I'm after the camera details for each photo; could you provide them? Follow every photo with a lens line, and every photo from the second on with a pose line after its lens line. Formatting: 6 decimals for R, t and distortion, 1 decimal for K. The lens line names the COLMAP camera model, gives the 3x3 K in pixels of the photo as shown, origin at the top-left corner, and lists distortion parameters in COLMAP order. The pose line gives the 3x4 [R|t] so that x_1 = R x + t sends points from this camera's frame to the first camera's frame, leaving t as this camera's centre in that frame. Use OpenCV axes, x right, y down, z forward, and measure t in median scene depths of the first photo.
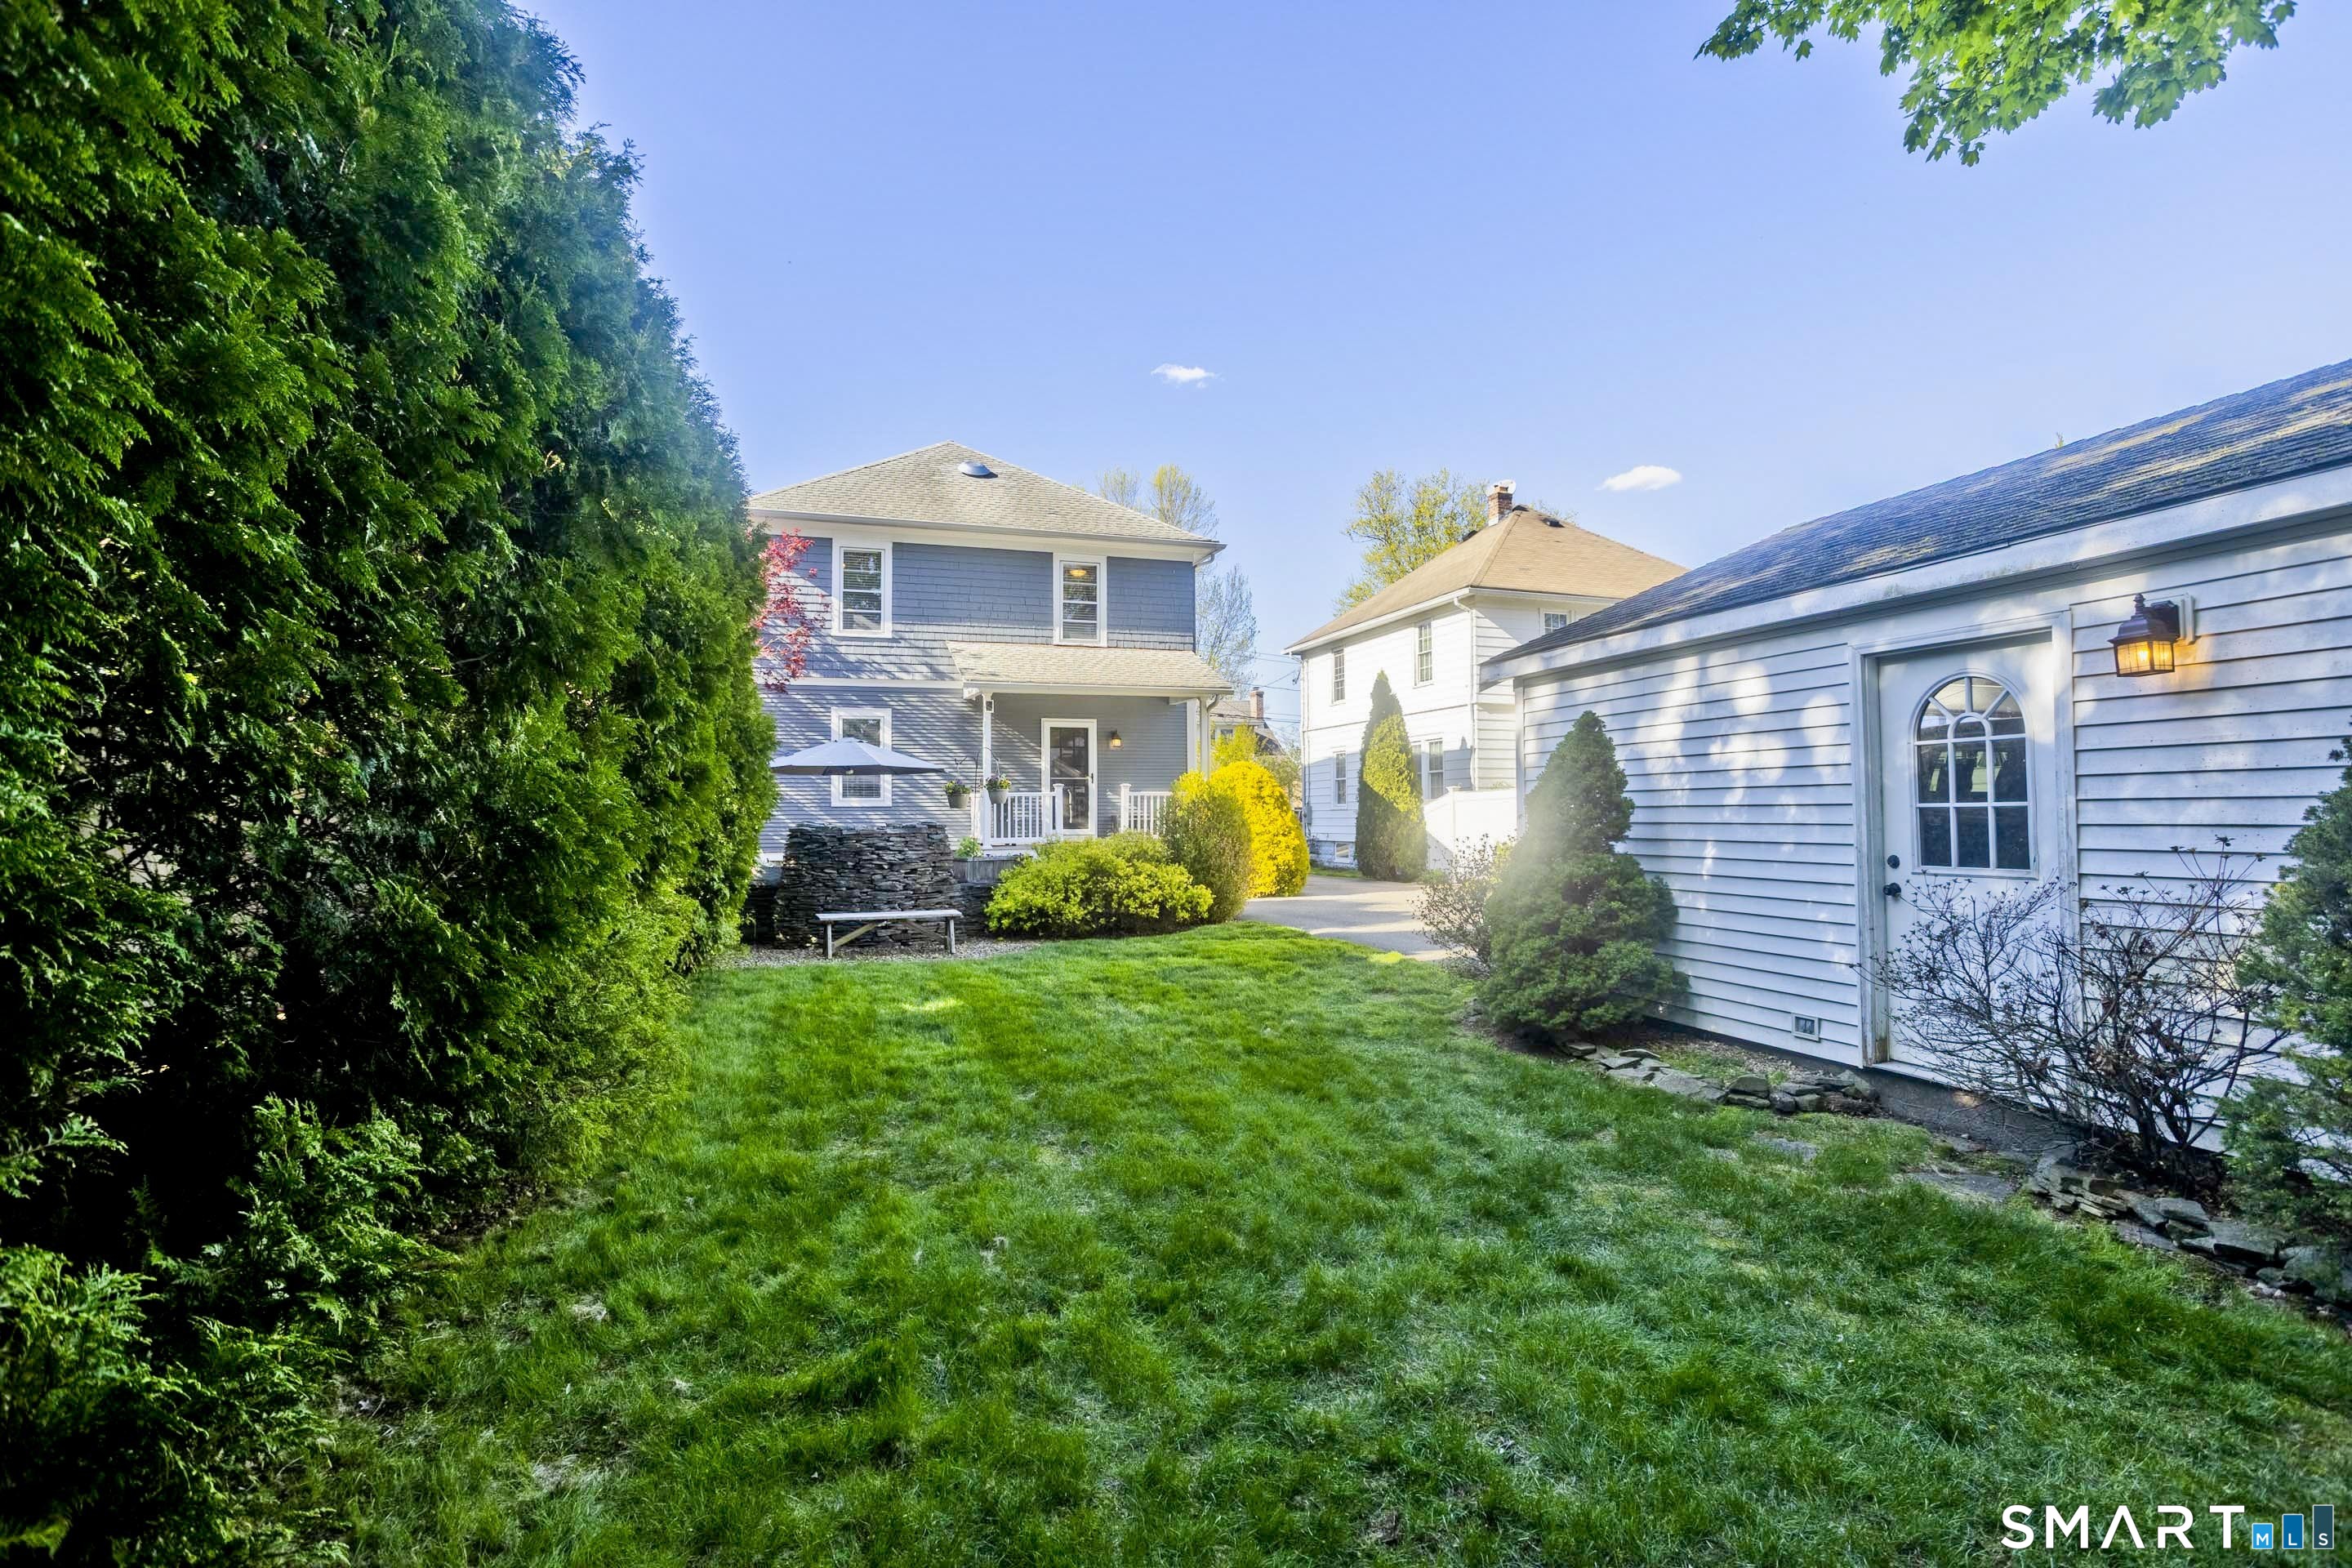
lens RADIAL K [[1141.2, 0, 1178.6], [0, 1141.2, 768.3], [0, 0, 1]] dist [-0.046329, 0.030289]
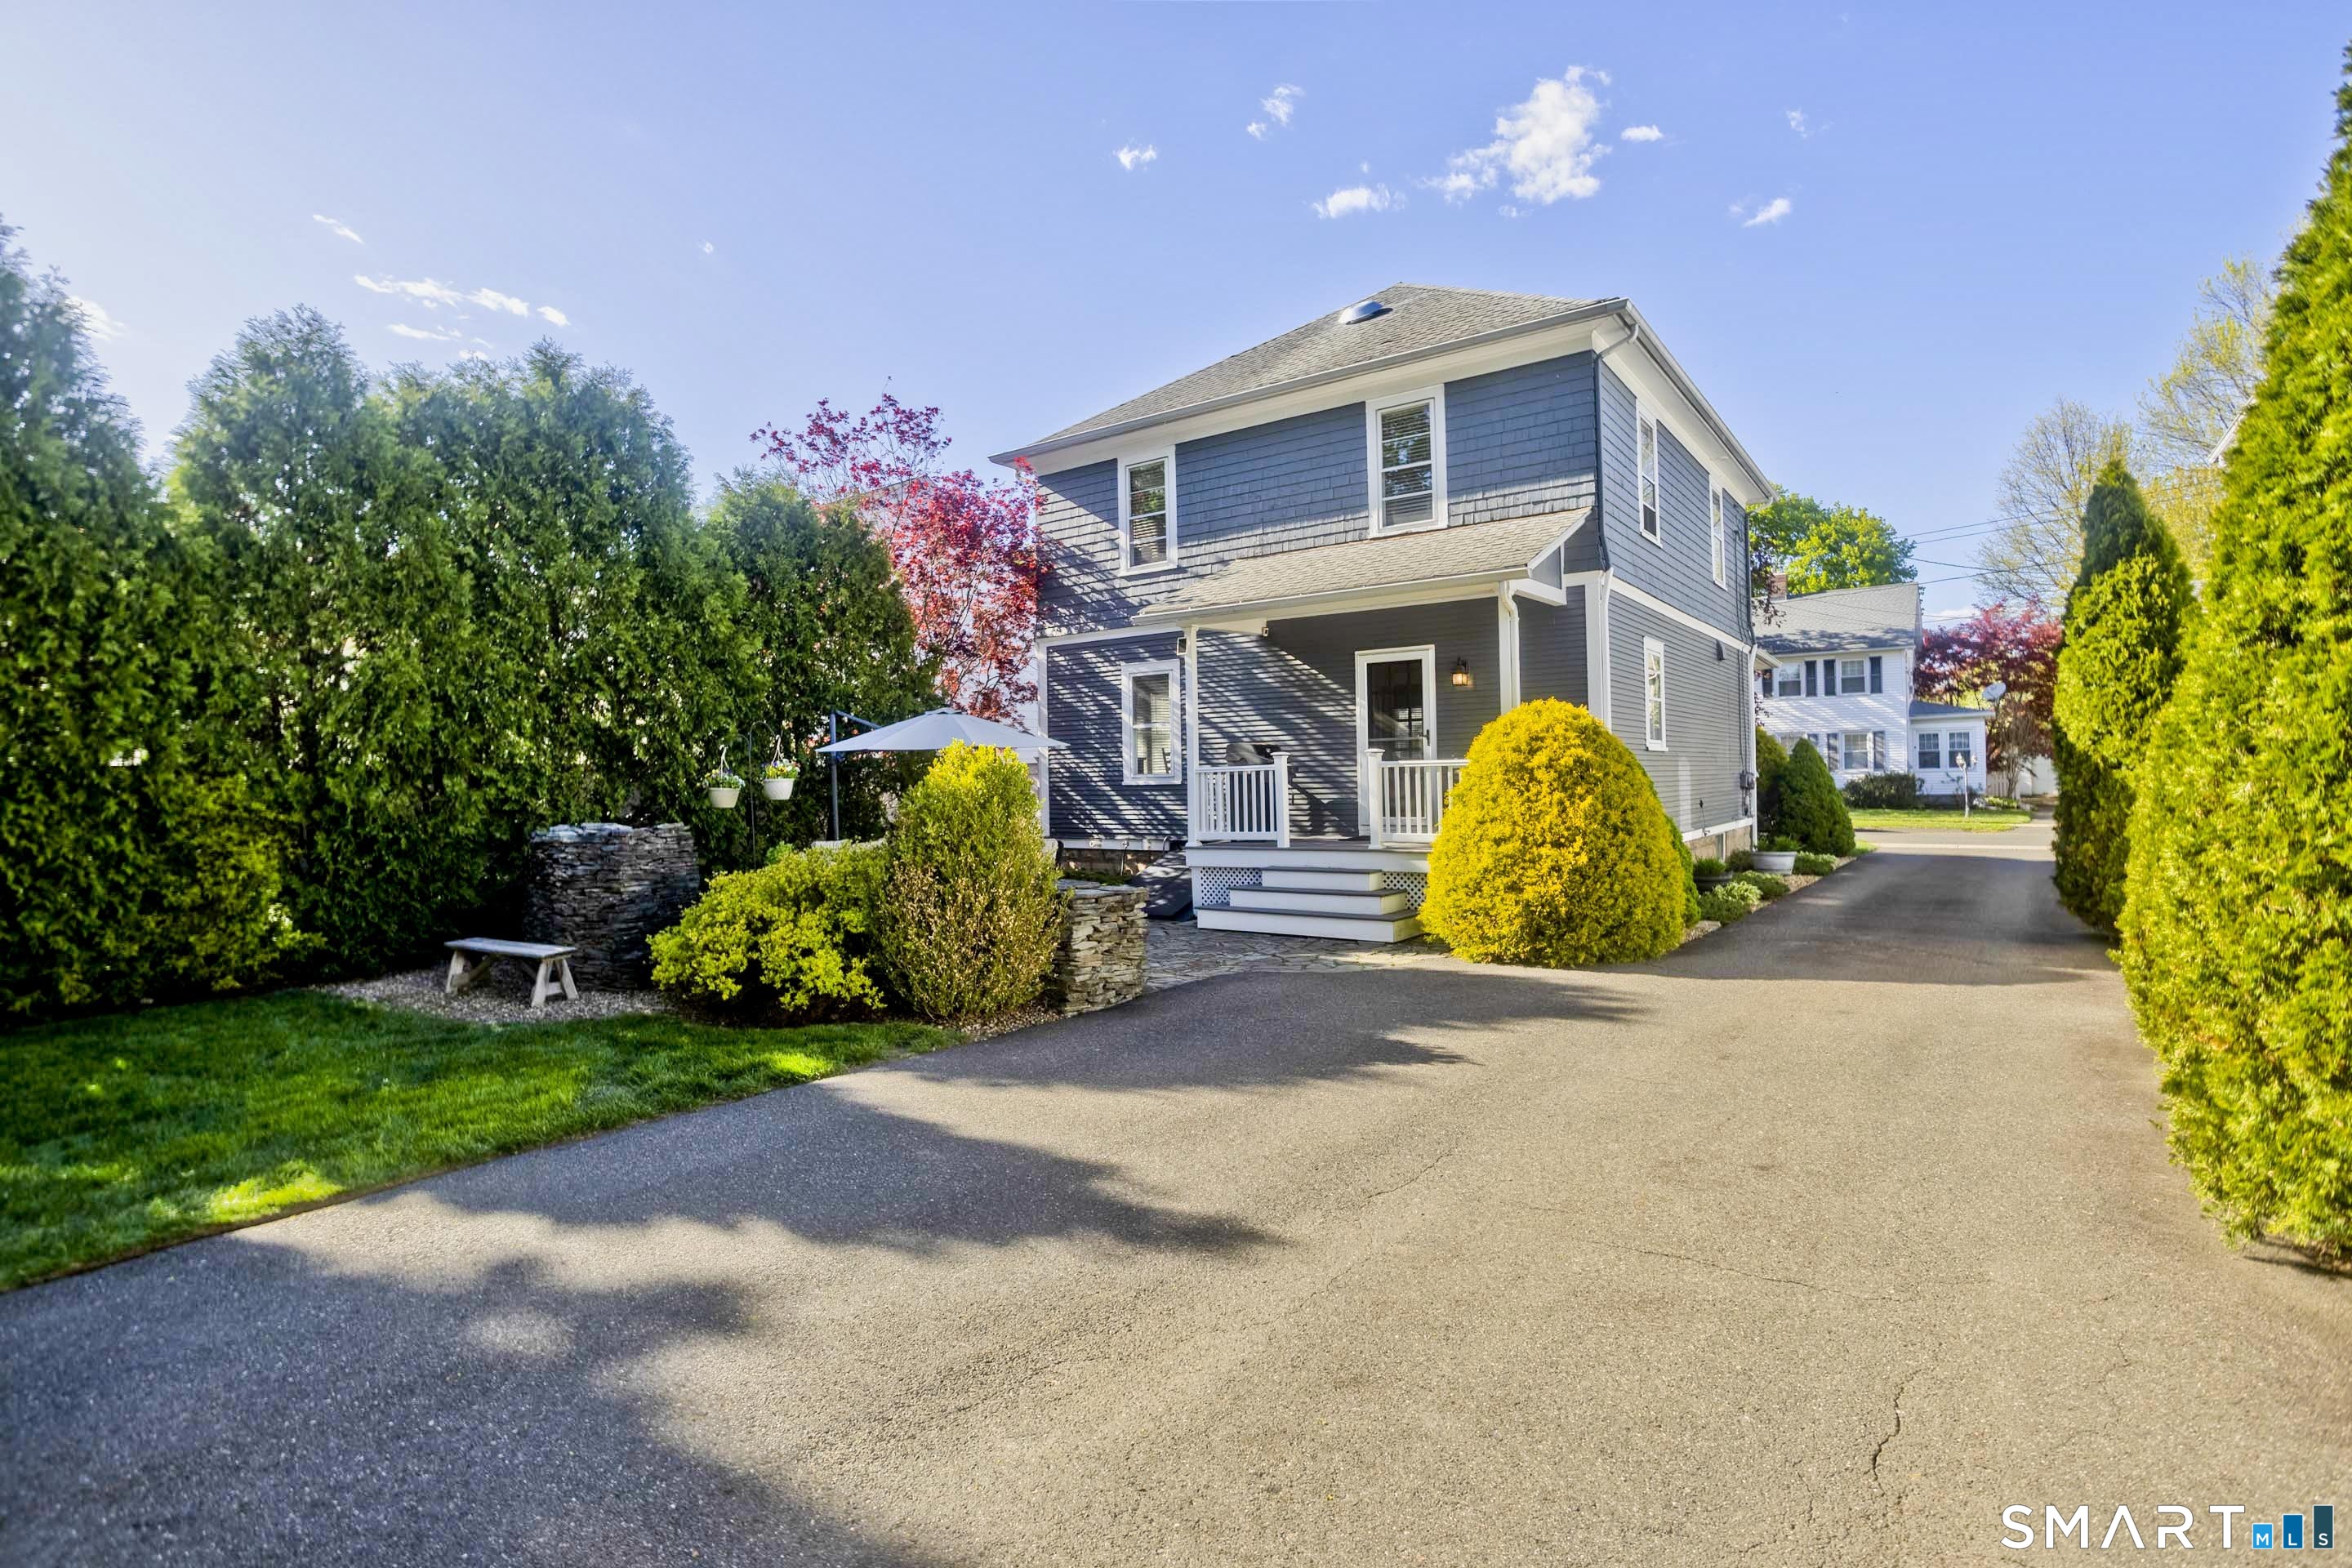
lens RADIAL K [[1141.2, 0, 1178.6], [0, 1141.2, 768.3], [0, 0, 1]] dist [-0.046329, 0.030289]
pose [[0.573146, -0.010583, -0.819385, 0.386506], [0.047877, 0.998641, 0.020591, 0.006272], [0.818053, -0.051031, 0.572874, 0.547234]]
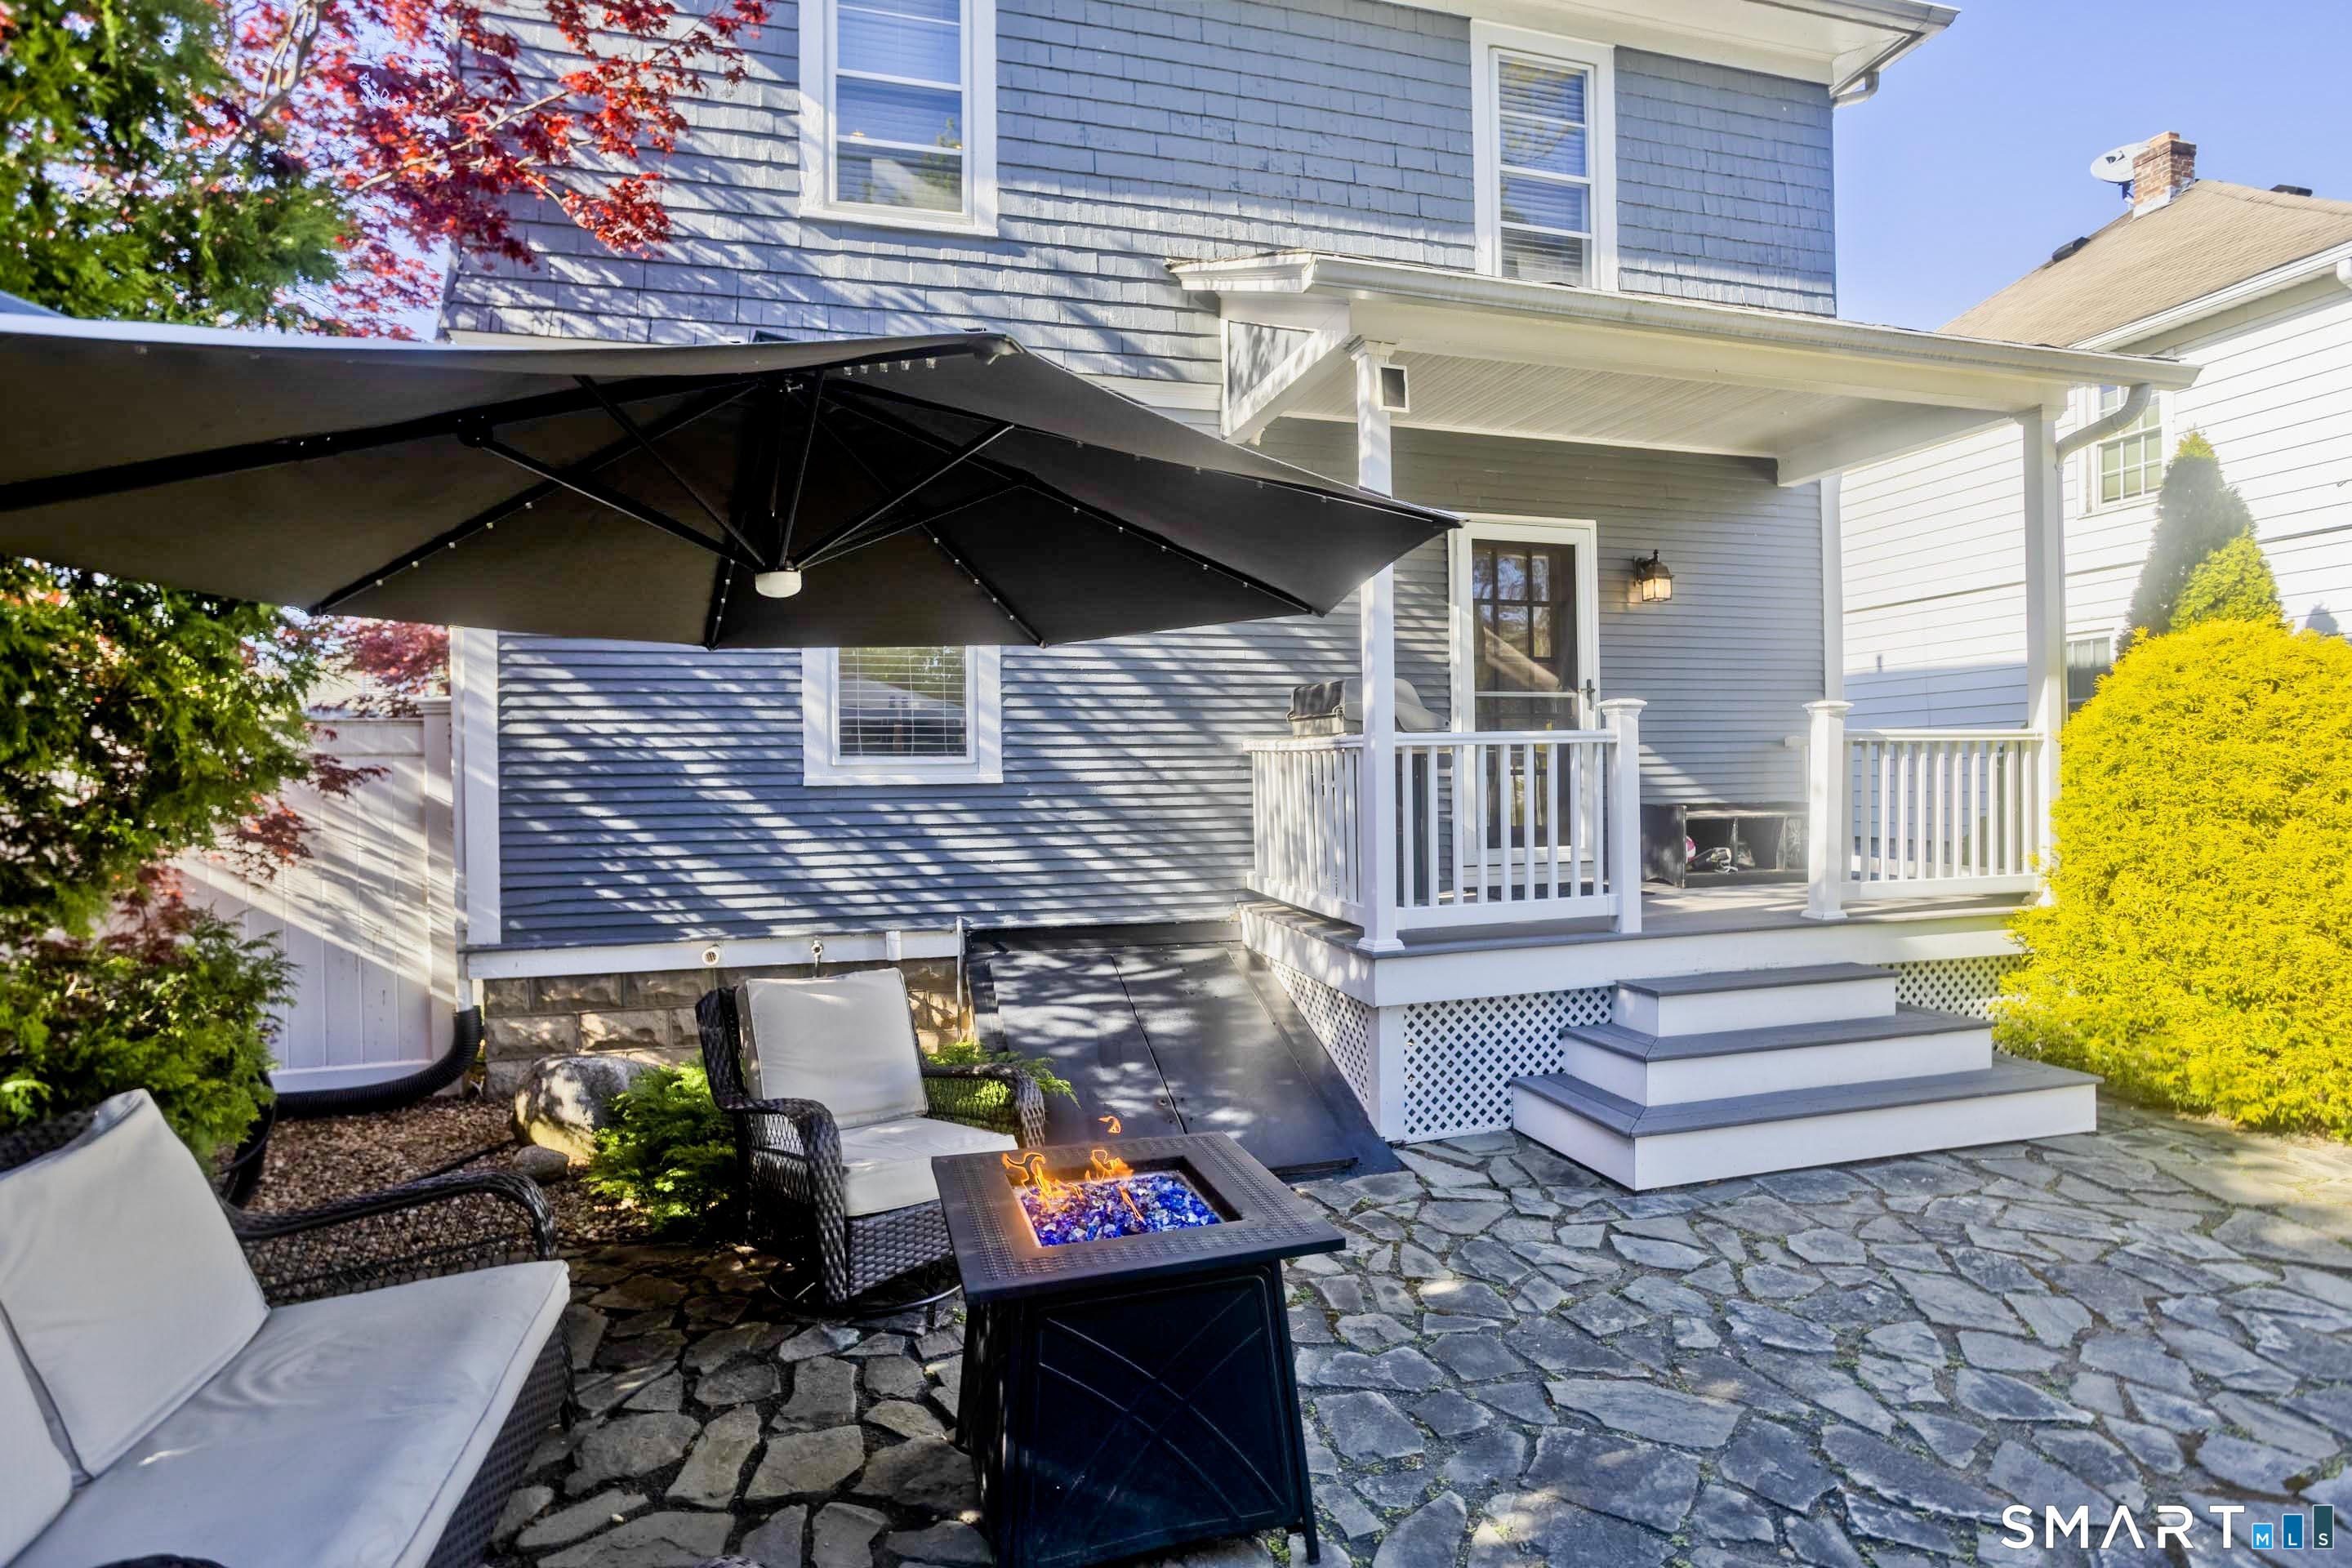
lens RADIAL K [[1141.2, 0, 1178.6], [0, 1141.2, 768.3], [0, 0, 1]] dist [-0.046329, 0.030289]
pose [[0.997767, -0.005341, -0.066577, -0.183232], [0.007544, 0.999431, 0.032881, 0.019418], [0.066363, -0.033310, 0.997239, 0.693480]]
